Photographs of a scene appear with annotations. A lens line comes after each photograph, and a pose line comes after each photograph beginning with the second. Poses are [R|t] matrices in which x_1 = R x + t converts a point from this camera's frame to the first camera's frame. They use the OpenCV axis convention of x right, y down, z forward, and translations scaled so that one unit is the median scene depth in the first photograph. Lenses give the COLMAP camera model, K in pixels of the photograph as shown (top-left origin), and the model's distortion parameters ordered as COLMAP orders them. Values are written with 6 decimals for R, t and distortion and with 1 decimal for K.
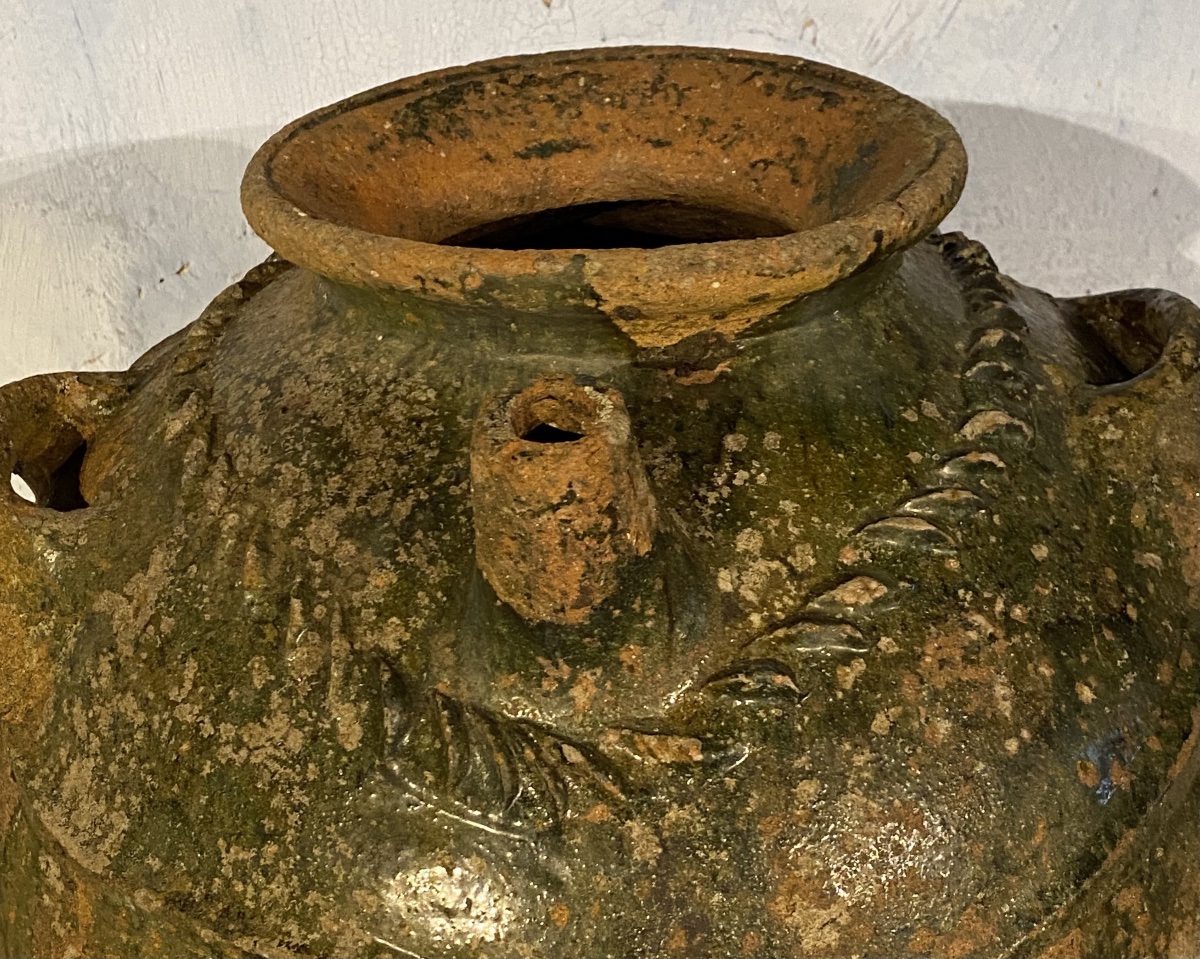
lens RADIAL K [[1853.7, 0, 587.9], [0, 1853.7, 535.4], [0, 0, 1]] dist [0.098629, 0.000000]
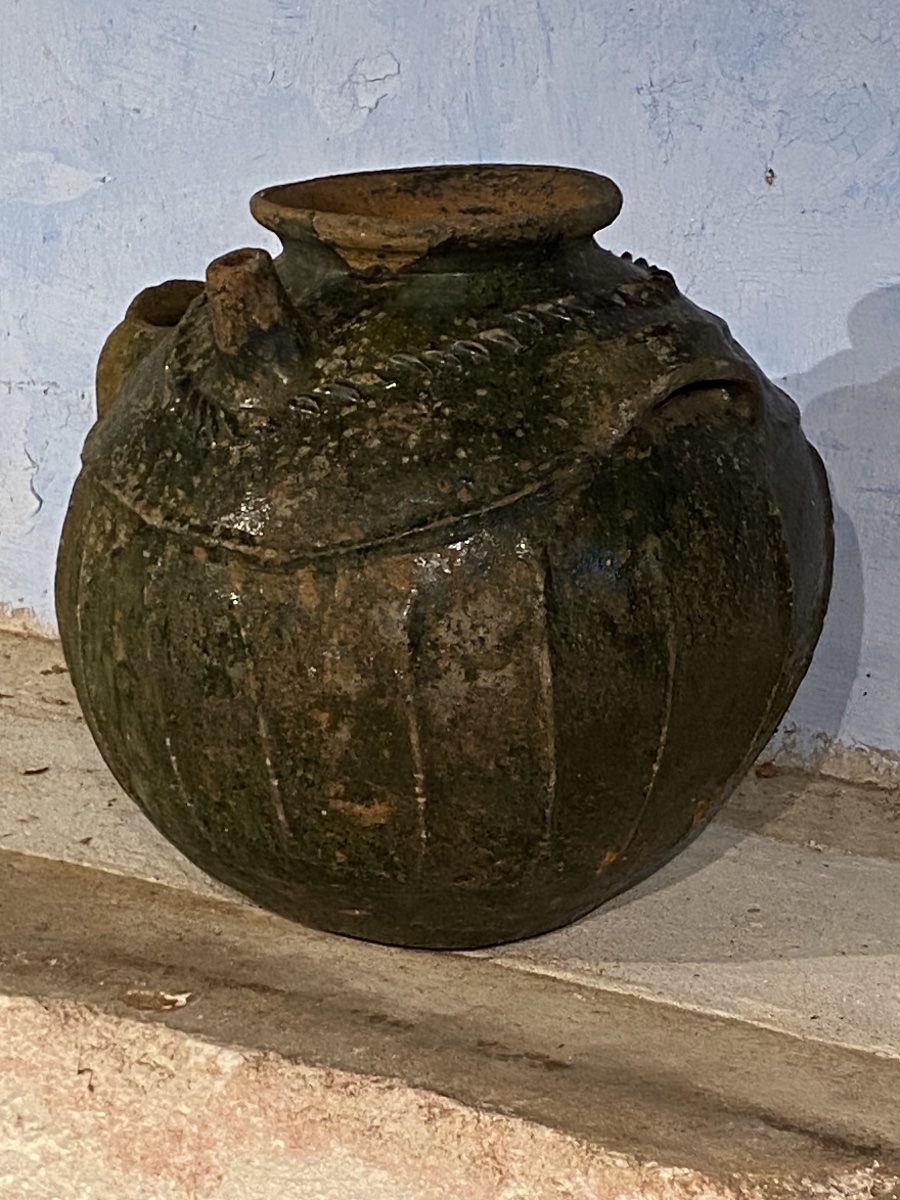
lens RADIAL K [[3038.8, 0, 455.8], [0, 3038.8, 598.8], [0, 0, 1]] dist [0.174688, 0.000000]
pose [[0.798906, 0.189509, -0.570821, 2.180603], [-0.296443, 0.949848, -0.099551, 0.566196], [0.523327, 0.248748, 0.815017, -1.655500]]
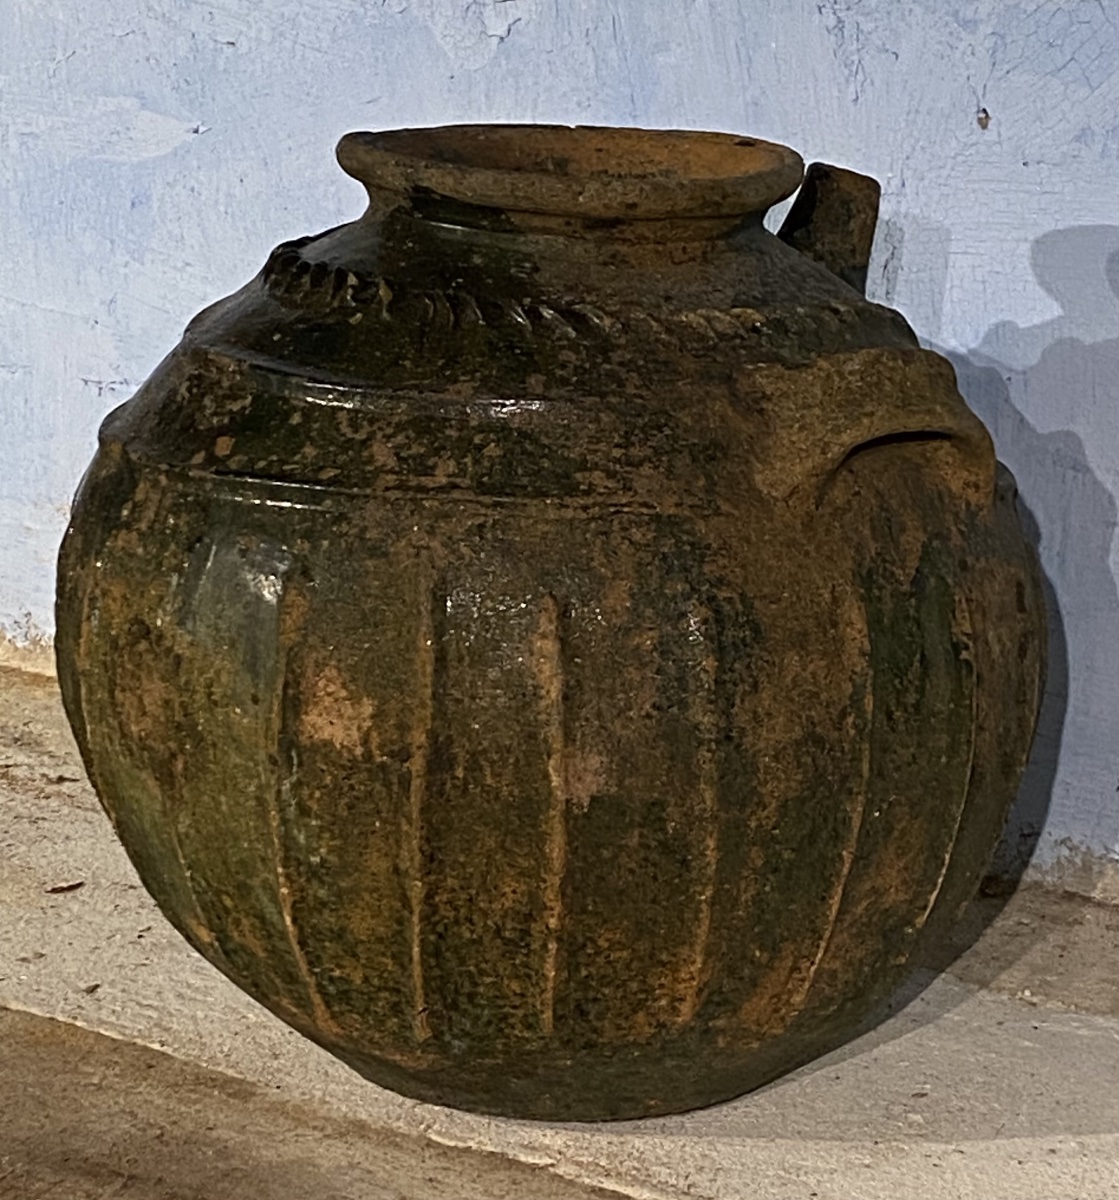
lens RADIAL K [[3528.0, 0, 553.3], [0, 3528.0, 602.0], [0, 0, 1]] dist [0.166522, 0.000000]
pose [[0.725560, 0.194324, -0.660152, 2.263896], [-0.295823, 0.954218, -0.044247, 0.248049], [0.621330, 0.227392, 0.749828, -1.112005]]
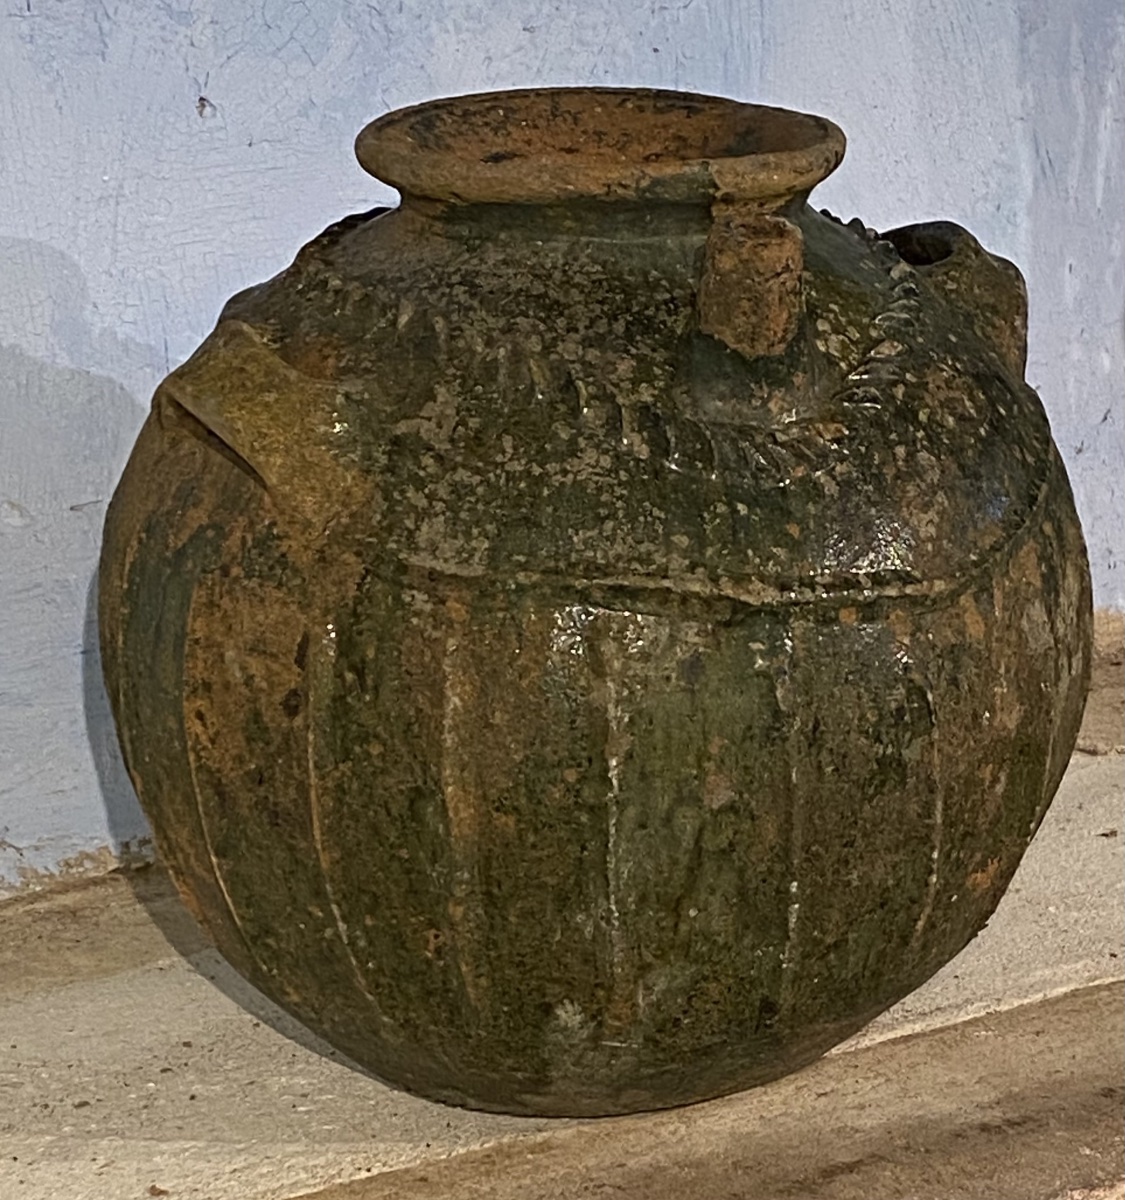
lens RADIAL K [[3478.6, 0, 561.2], [0, 3478.6, 598.4], [0, 0, 1]] dist [0.191762, 0.000000]
pose [[0.887337, -0.094122, 0.451414, -1.495654], [0.186474, 0.968574, -0.164596, 0.684159], [-0.421735, 0.230229, 0.877003, -1.511887]]
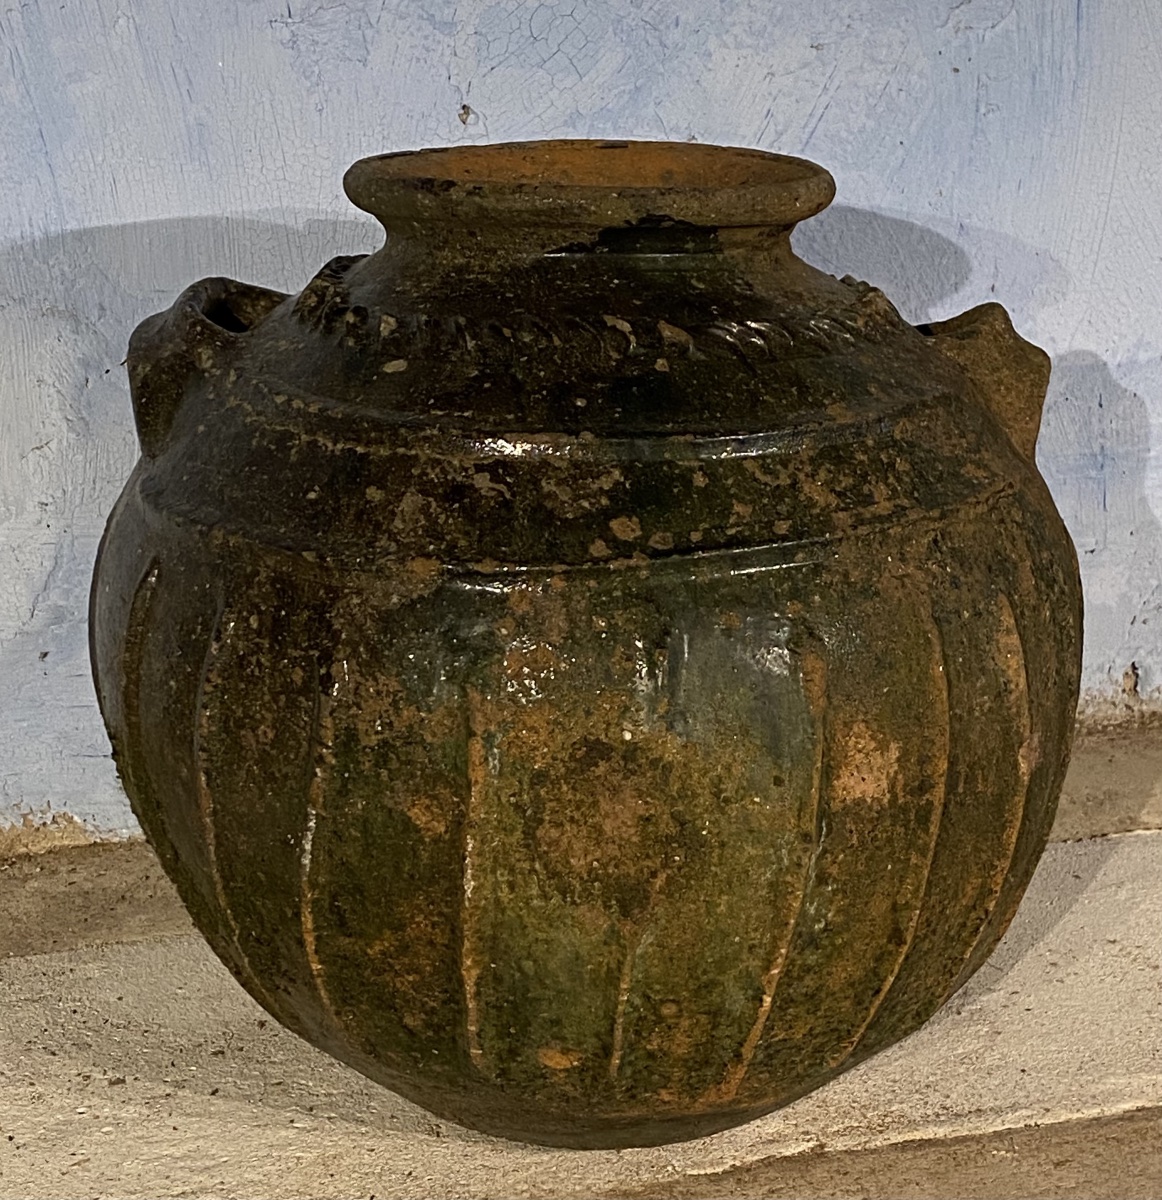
lens RADIAL K [[2540.9, 0, 591.4], [0, 2540.9, 629.6], [0, 0, 1]] dist [0.154444, 0.000000]
pose [[0.989060, -0.026650, 0.145084, -0.345486], [0.041452, 0.994126, -0.099980, 0.345593], [-0.141567, 0.104901, 0.984355, -0.964115]]
